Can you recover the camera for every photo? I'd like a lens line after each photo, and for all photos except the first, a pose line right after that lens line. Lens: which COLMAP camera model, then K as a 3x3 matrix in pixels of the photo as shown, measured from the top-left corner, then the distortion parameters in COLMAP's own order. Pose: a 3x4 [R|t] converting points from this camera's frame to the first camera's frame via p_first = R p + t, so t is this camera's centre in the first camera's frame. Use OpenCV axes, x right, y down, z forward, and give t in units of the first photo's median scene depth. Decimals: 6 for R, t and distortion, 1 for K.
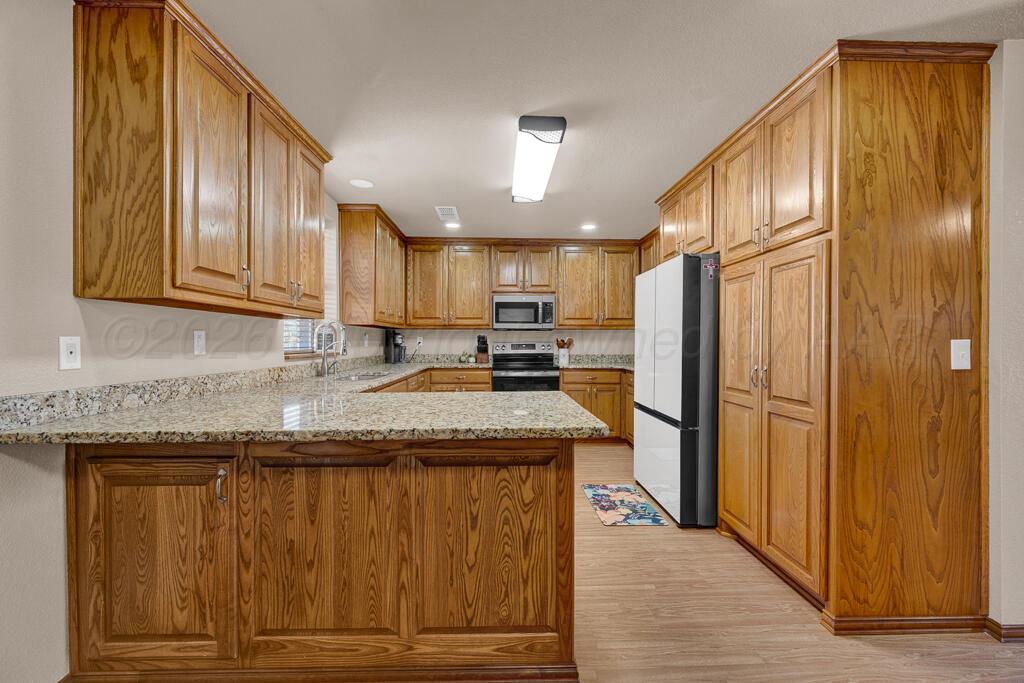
lens RADIAL K [[402.2, 0, 510.2], [0, 402.2, 341.9], [0, 0, 1]] dist [0.000112, 0.000056]
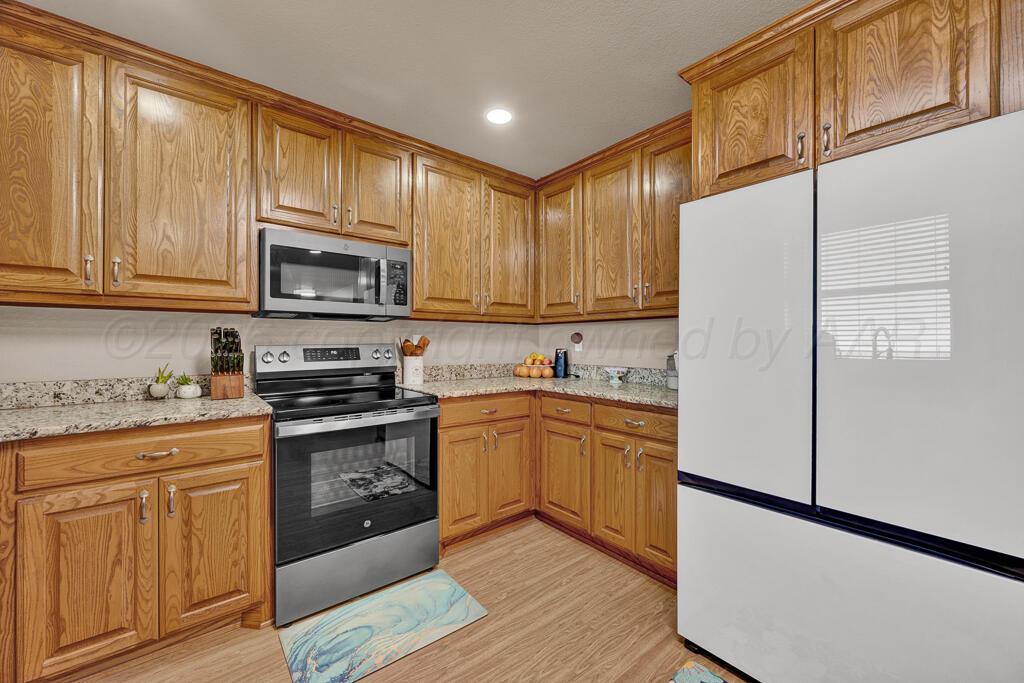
lens RADIAL K [[402.2, 0, 514.3], [0, 402.2, 340.7], [0, 0, 1]] dist [0.000112, 0.000056]
pose [[0.786616, 0.000913, 0.617442, -0.092436], [0.001274, 0.999994, -0.003102, -0.002062], [-0.617441, 0.003227, 0.786610, 0.526625]]
